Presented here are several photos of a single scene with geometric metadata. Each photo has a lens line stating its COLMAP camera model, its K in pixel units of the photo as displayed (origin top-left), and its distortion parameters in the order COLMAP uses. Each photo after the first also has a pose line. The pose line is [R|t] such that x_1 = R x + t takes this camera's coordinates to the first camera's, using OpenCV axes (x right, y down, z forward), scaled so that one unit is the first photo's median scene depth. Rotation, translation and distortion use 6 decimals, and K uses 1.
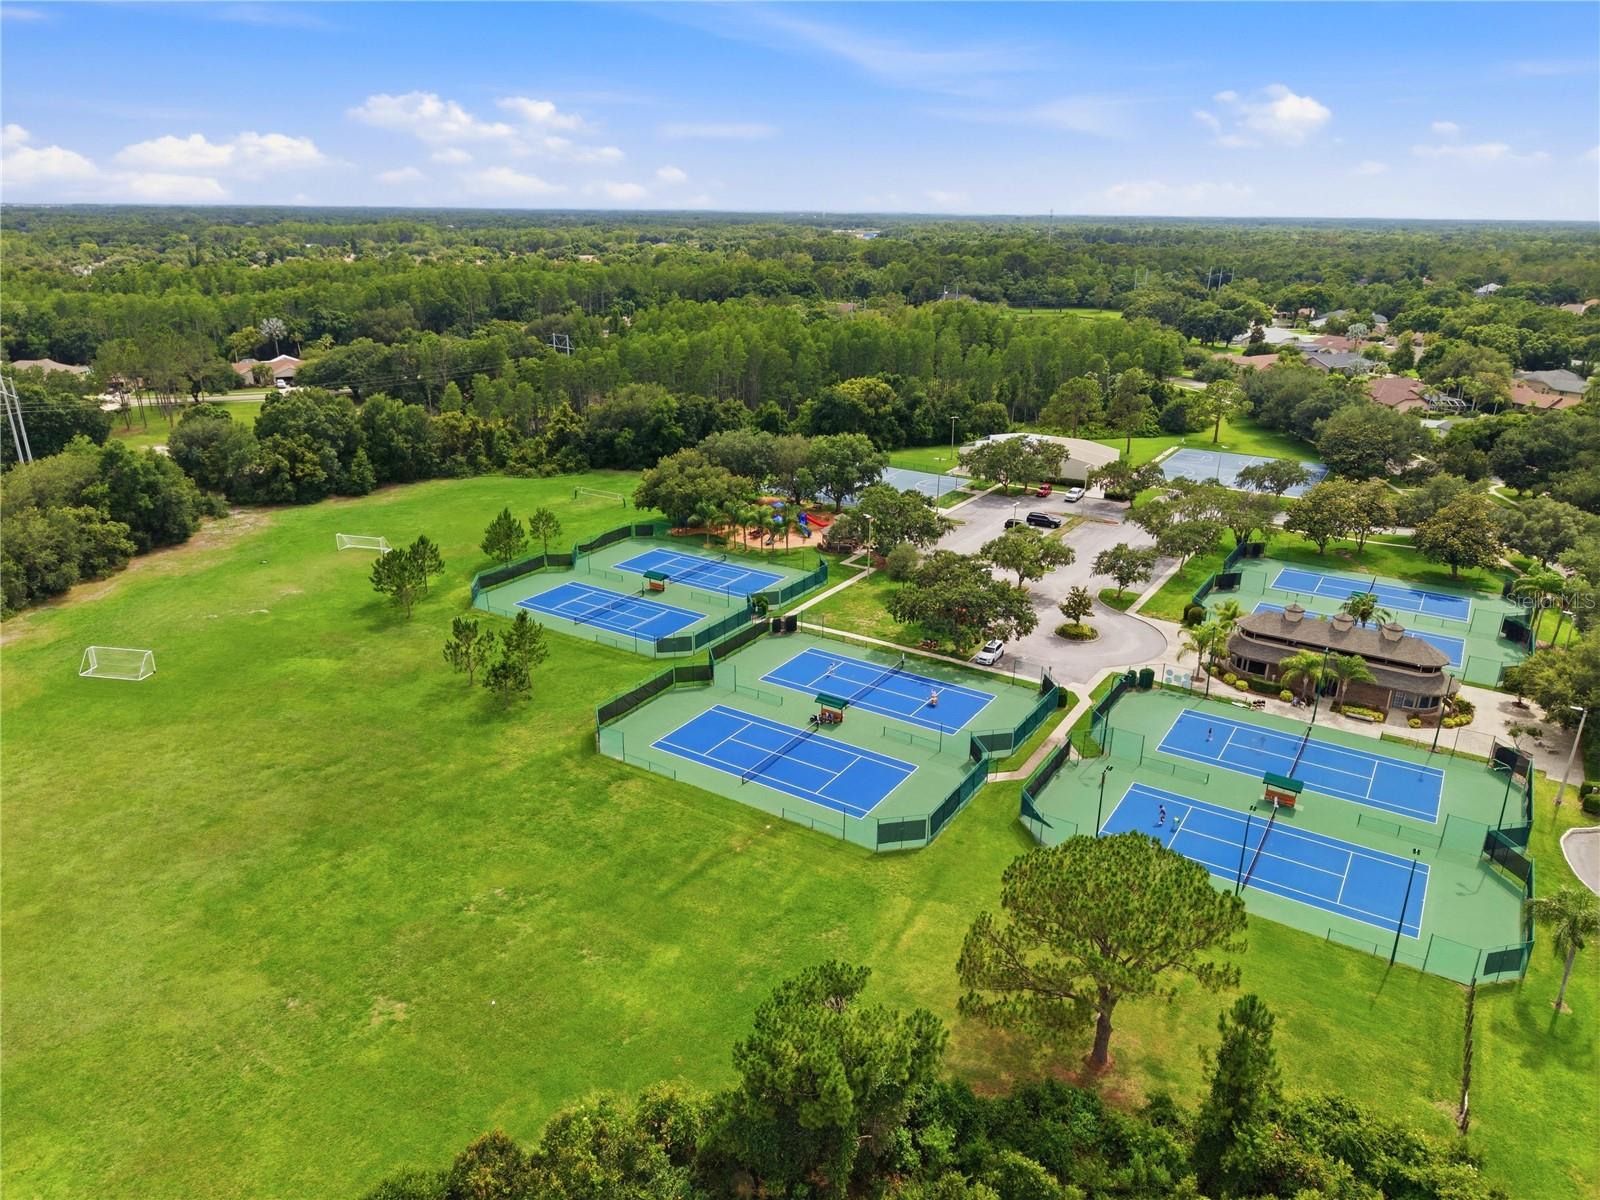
lens RADIAL K [[1062.5, 0, 800.0], [0, 1062.5, 600.0], [0, 0, 1]] dist [0.053929, -0.071219]
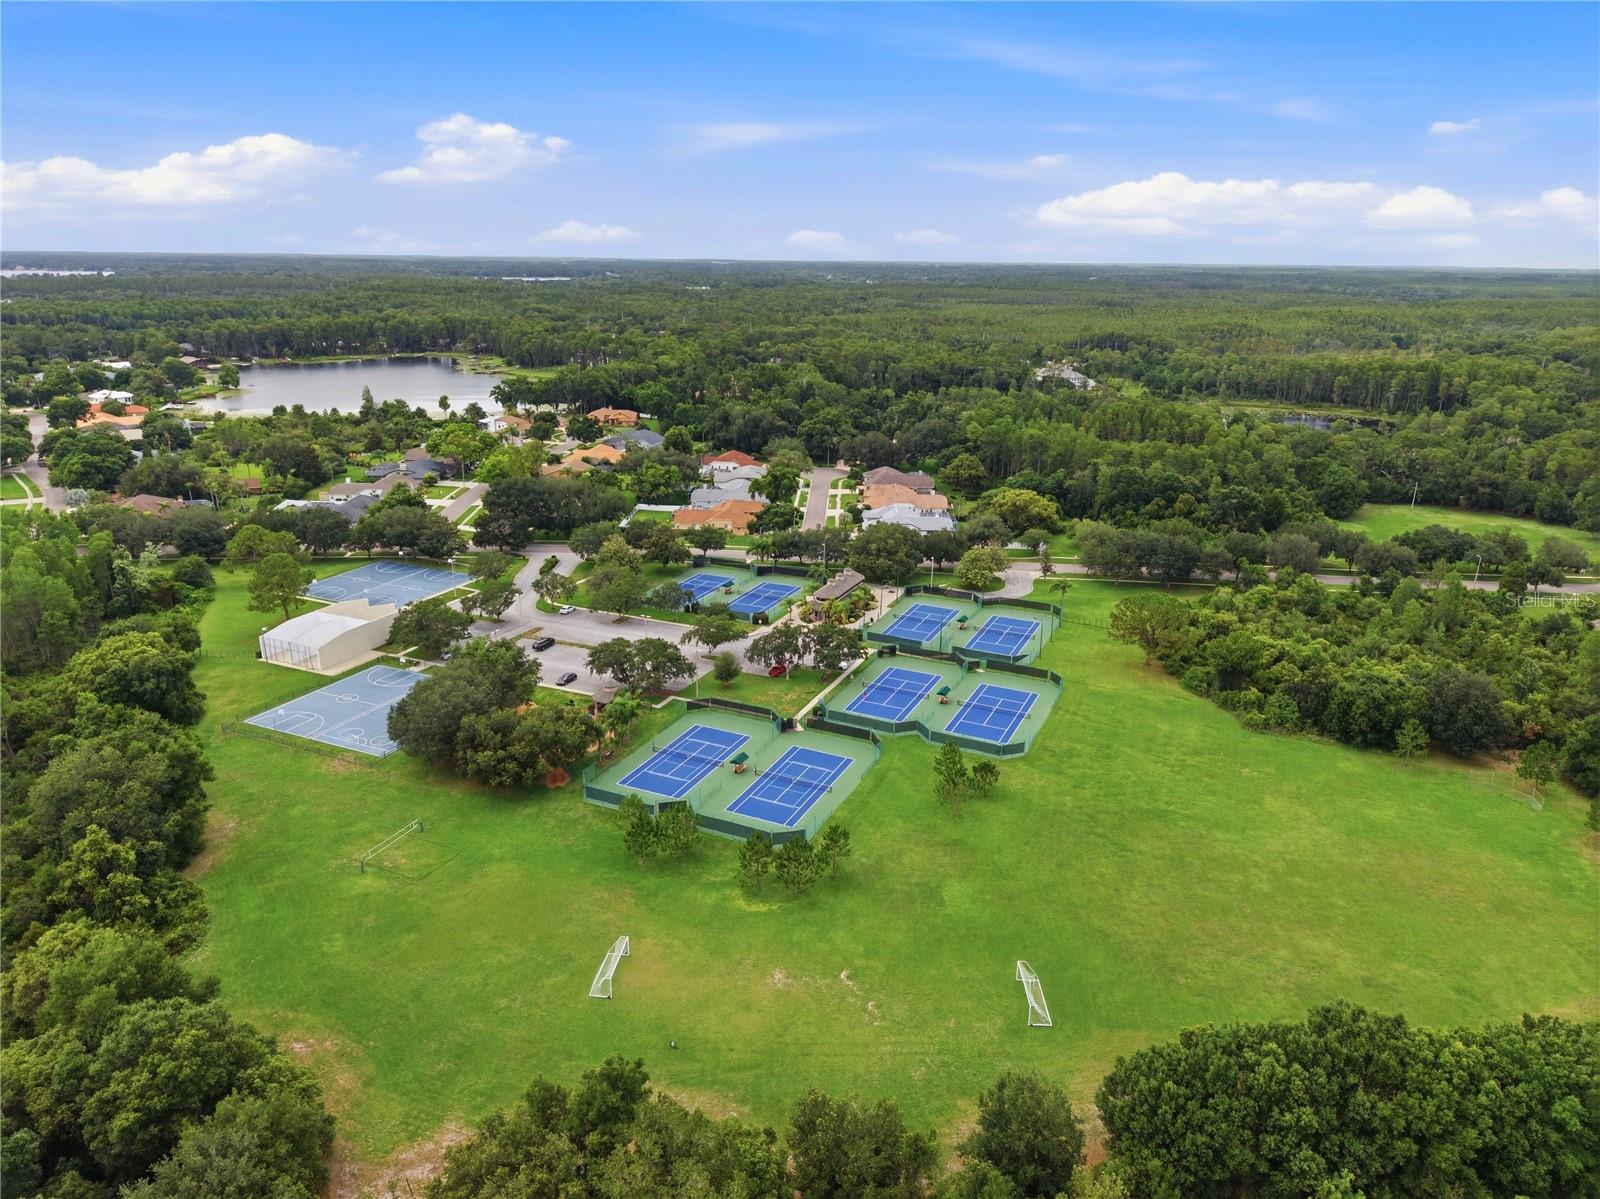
lens RADIAL K [[1062.5, 0, 800.0], [0, 1062.5, 599.5], [0, 0, 1]] dist [0.053929, -0.071219]
pose [[-0.133220, -0.317652, 0.938802, -1.695633], [0.329690, 0.879095, 0.344234, -0.795532], [-0.934643, 0.355372, -0.012386, 1.300585]]
